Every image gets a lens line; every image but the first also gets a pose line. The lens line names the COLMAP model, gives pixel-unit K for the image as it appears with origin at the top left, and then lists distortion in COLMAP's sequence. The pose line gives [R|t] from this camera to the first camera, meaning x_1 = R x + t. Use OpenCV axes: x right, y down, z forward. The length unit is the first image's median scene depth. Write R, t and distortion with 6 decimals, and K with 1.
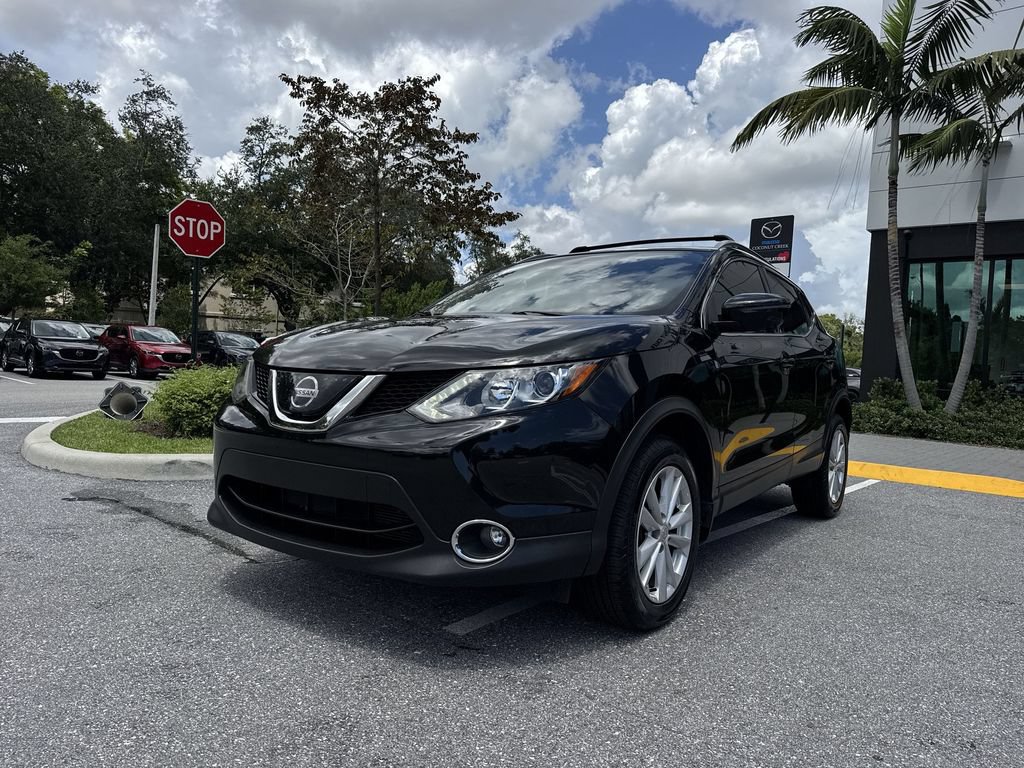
lens RADIAL K [[718.3, 0, 517.4], [0, 718.3, 391.5], [0, 0, 1]] dist [0.039673, -0.053132]
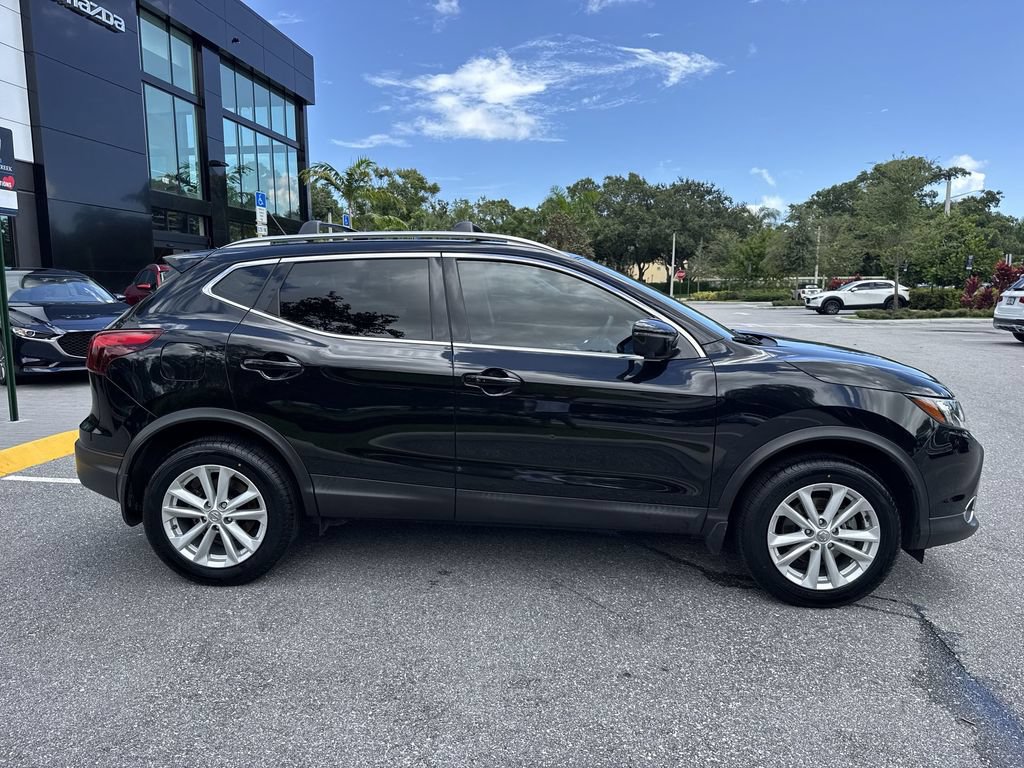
lens RADIAL K [[718.3, 0, 514.7], [0, 718.3, 391.9], [0, 0, 1]] dist [0.039673, -0.053132]
pose [[-0.539471, -0.179029, 0.822752, -0.582019], [-0.004824, 0.977776, 0.209599, -0.185201], [-0.841991, 0.109103, -0.528345, 1.369209]]
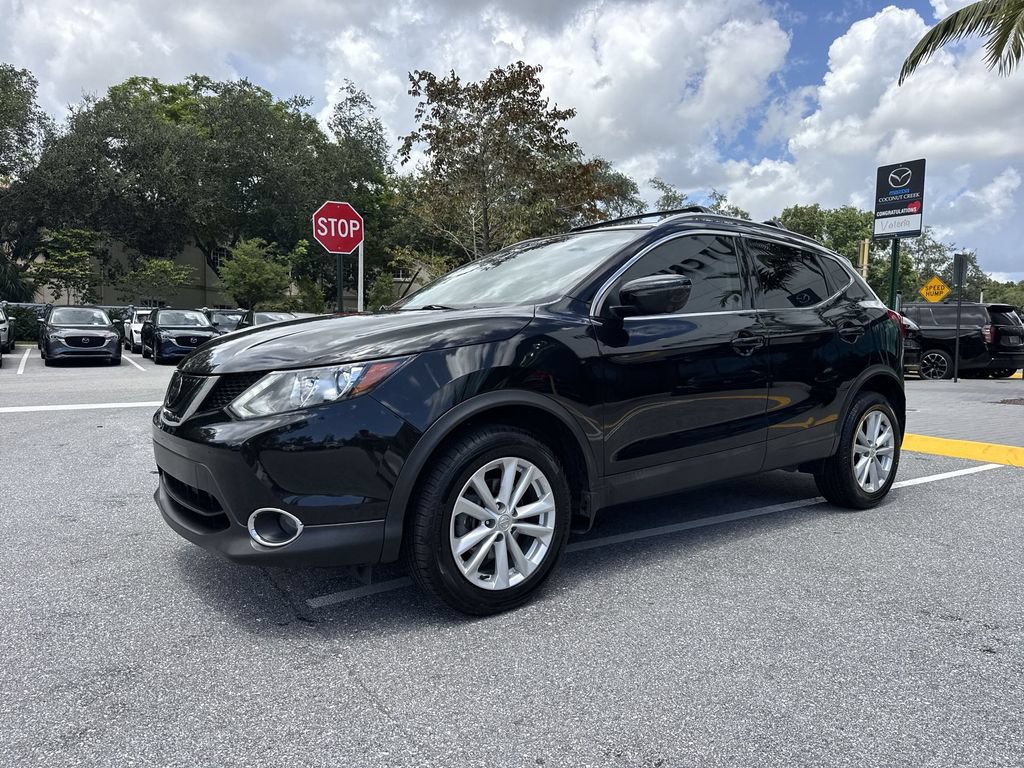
lens RADIAL K [[718.3, 0, 506.5], [0, 718.3, 388.8], [0, 0, 1]] dist [0.039673, -0.053132]
pose [[0.954965, -0.014866, -0.296347, 0.283333], [0.025165, 0.999204, 0.030968, -0.013109], [0.295651, -0.037031, 0.954578, 0.022019]]
